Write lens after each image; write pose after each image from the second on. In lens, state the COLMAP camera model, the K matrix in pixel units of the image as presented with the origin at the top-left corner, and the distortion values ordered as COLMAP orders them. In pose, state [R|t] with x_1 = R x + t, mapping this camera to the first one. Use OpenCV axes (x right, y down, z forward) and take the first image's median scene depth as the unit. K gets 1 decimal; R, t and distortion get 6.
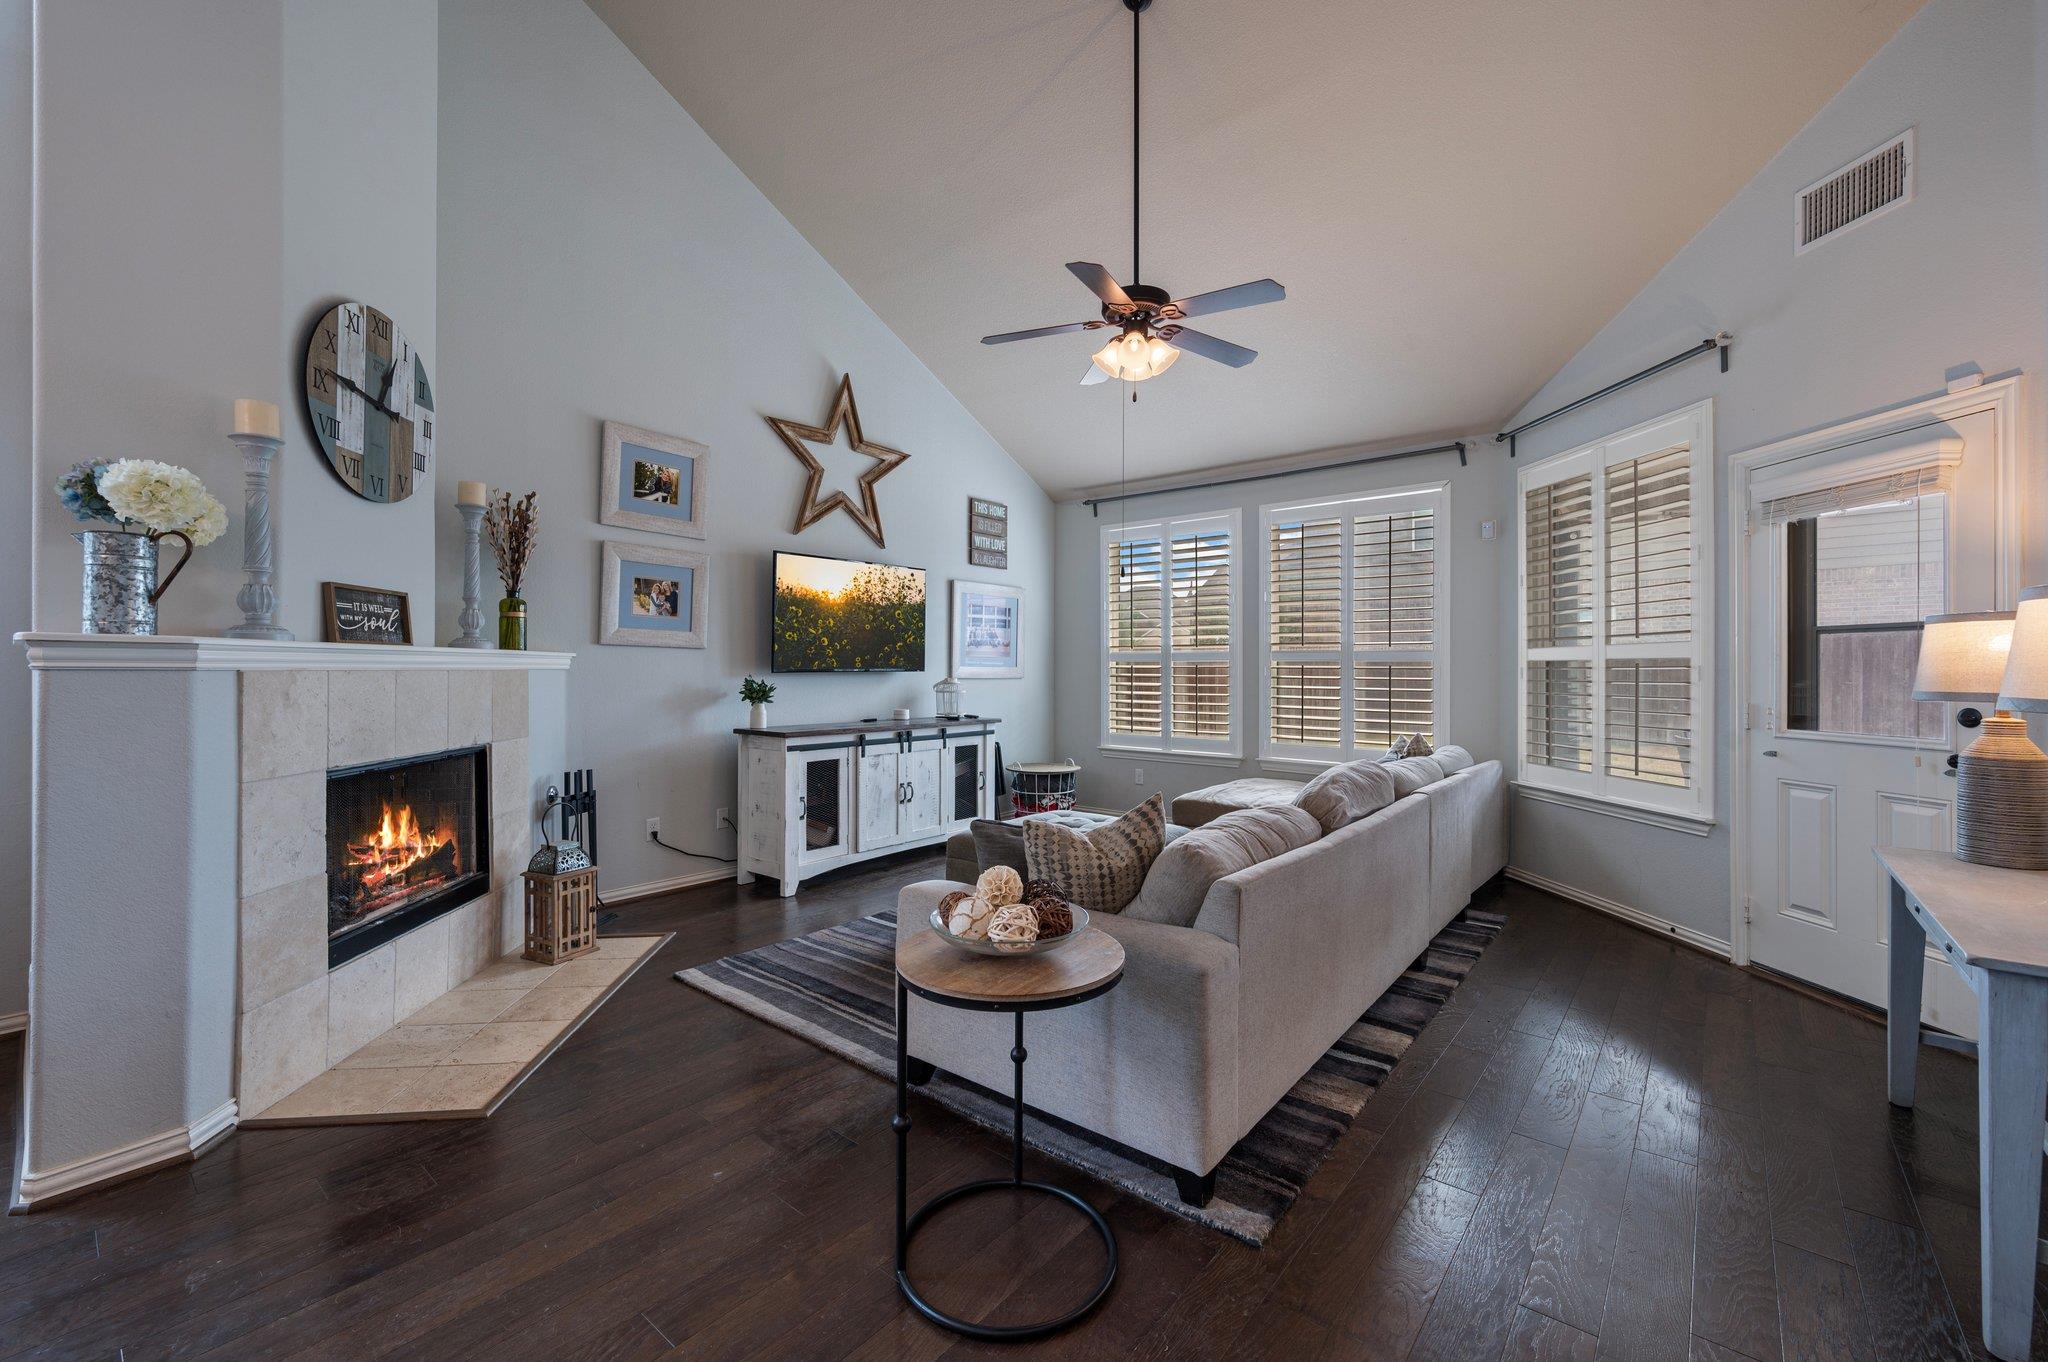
lens RADIAL K [[822.9, 0, 1032.6], [0, 822.9, 668.2], [0, 0, 1]] dist [0.000075, -0.000370]
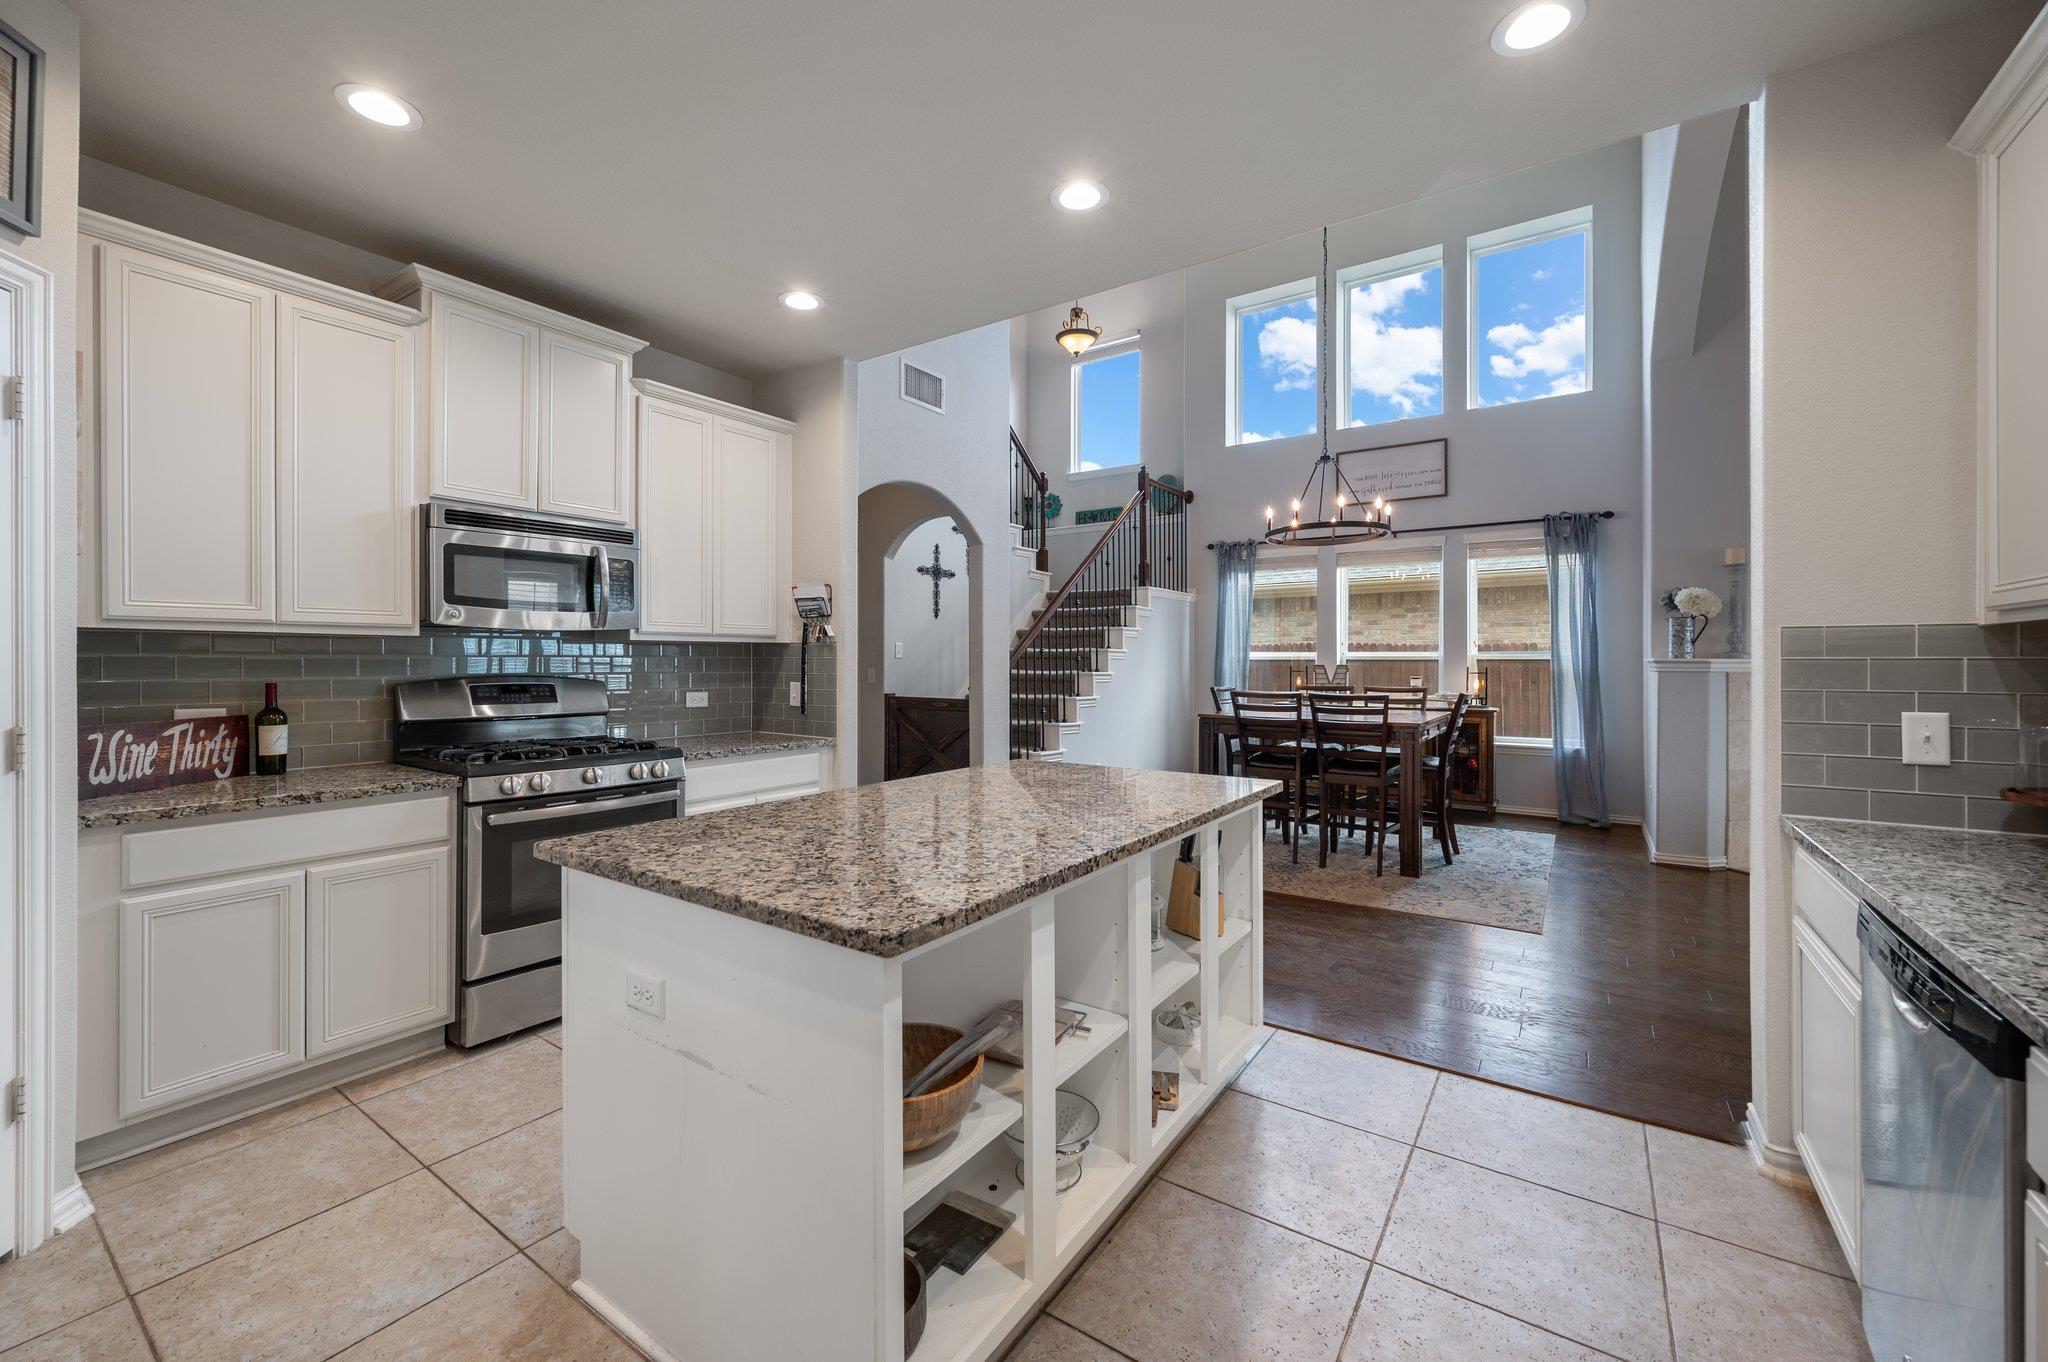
lens RADIAL K [[822.9, 0, 1018.5], [0, 822.9, 659.5], [0, 0, 1]] dist [0.000075, -0.000370]
pose [[0.092947, -0.003015, -0.995666, 0.642668], [0.000197, 0.999995, -0.003010, -0.014876], [0.995671, 0.000084, 0.092948, -0.667700]]
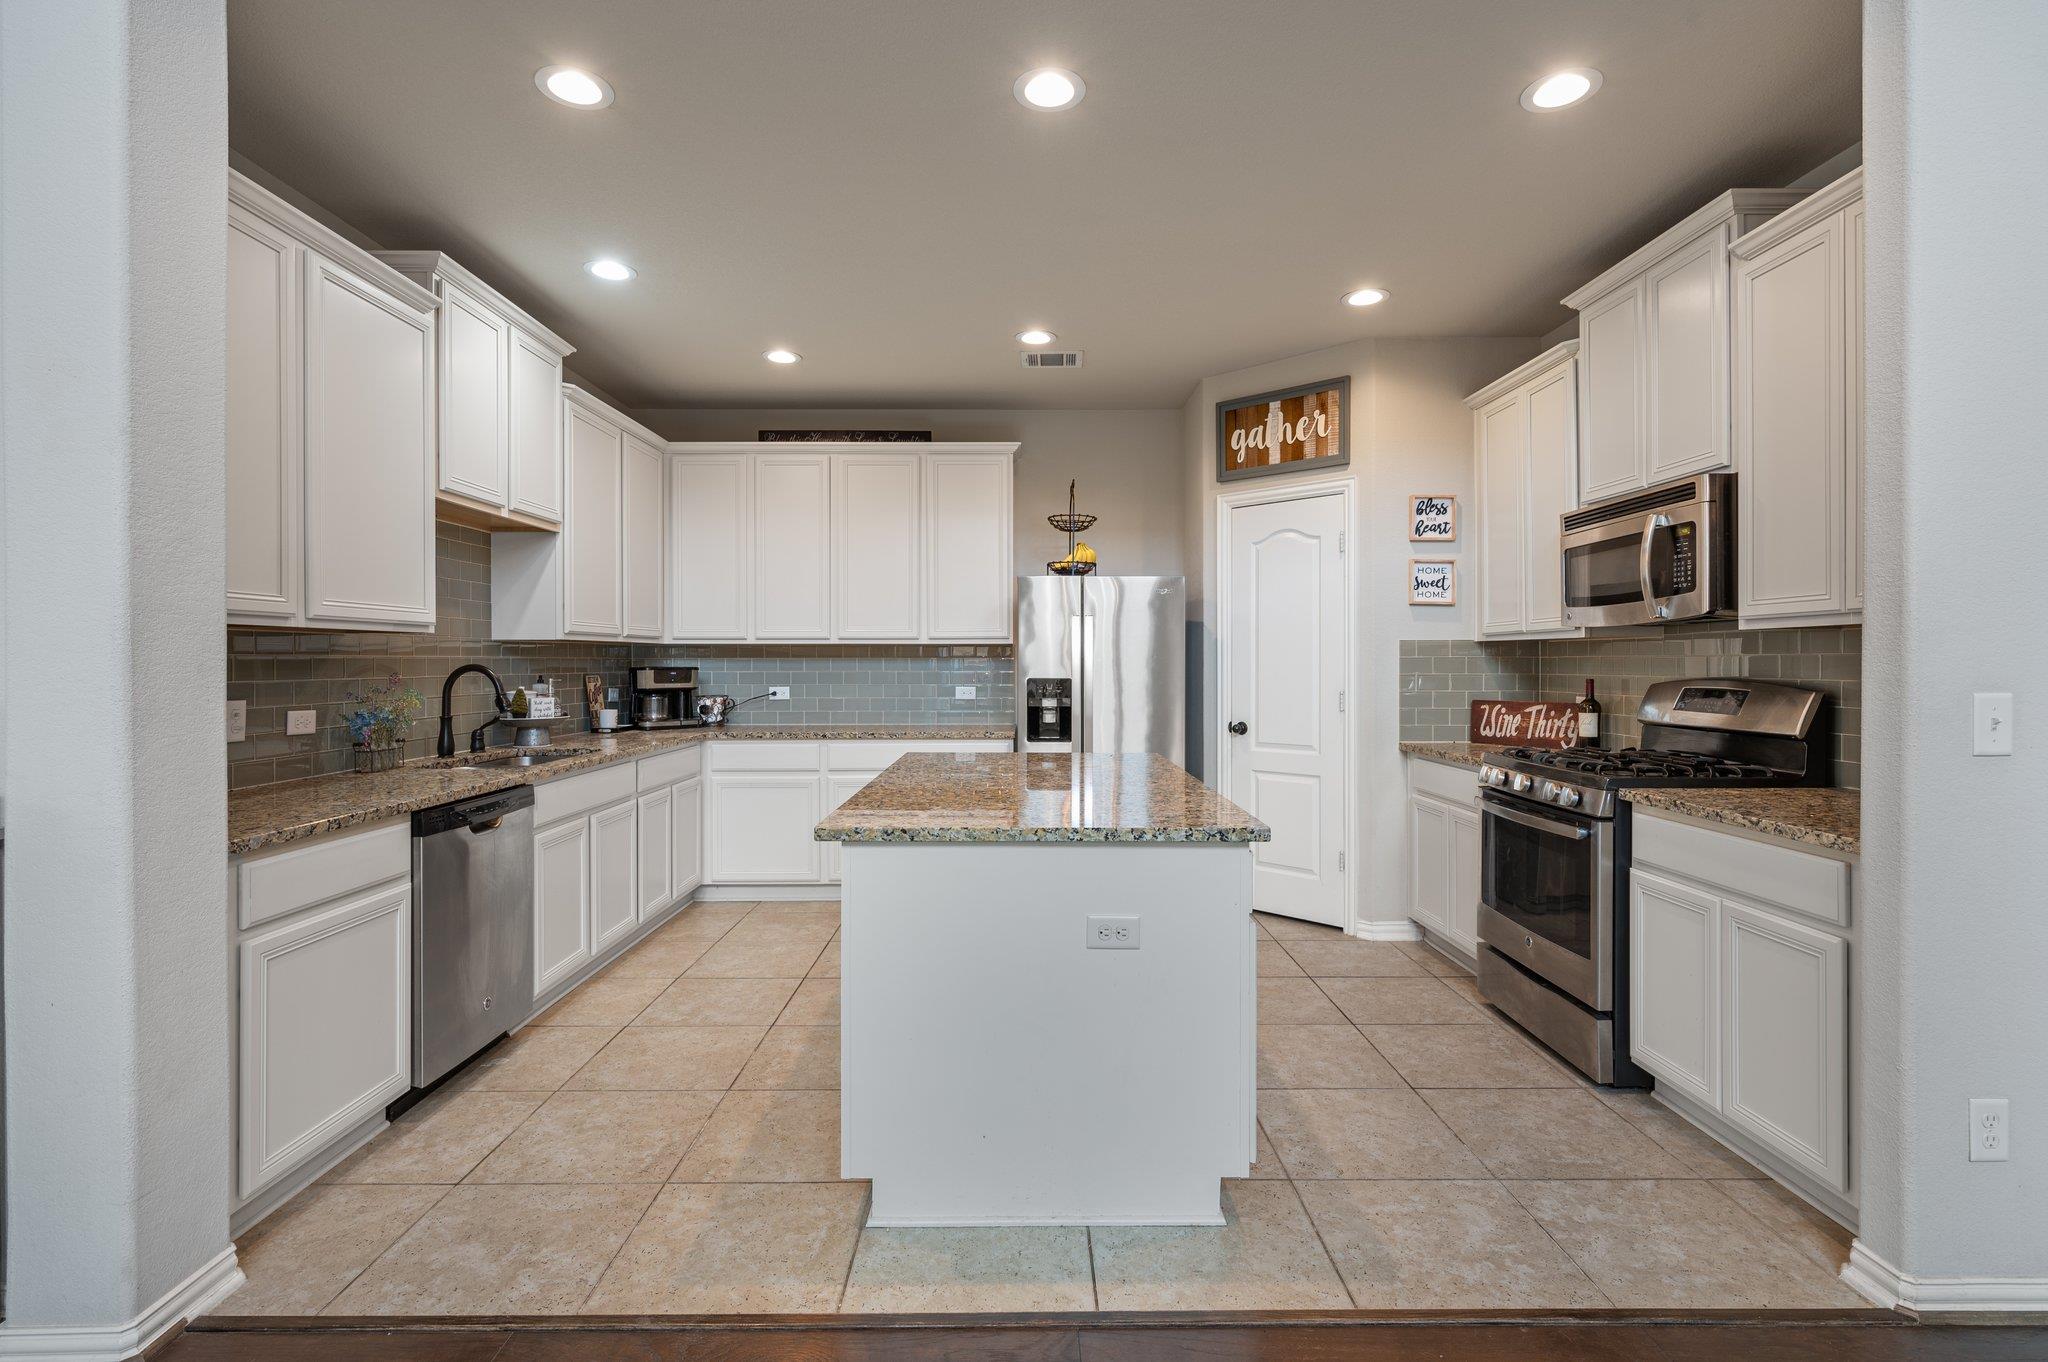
lens RADIAL K [[948.9, 0, 1020.8], [0, 948.9, 679.6], [0, 0, 1]] dist [-0.001344, 0.000076]
pose [[-0.646830, -0.015316, 0.762481, -0.475656], [-0.002293, 0.999833, 0.018139, -0.012840], [-0.762631, 0.009984, -0.646757, -0.141640]]
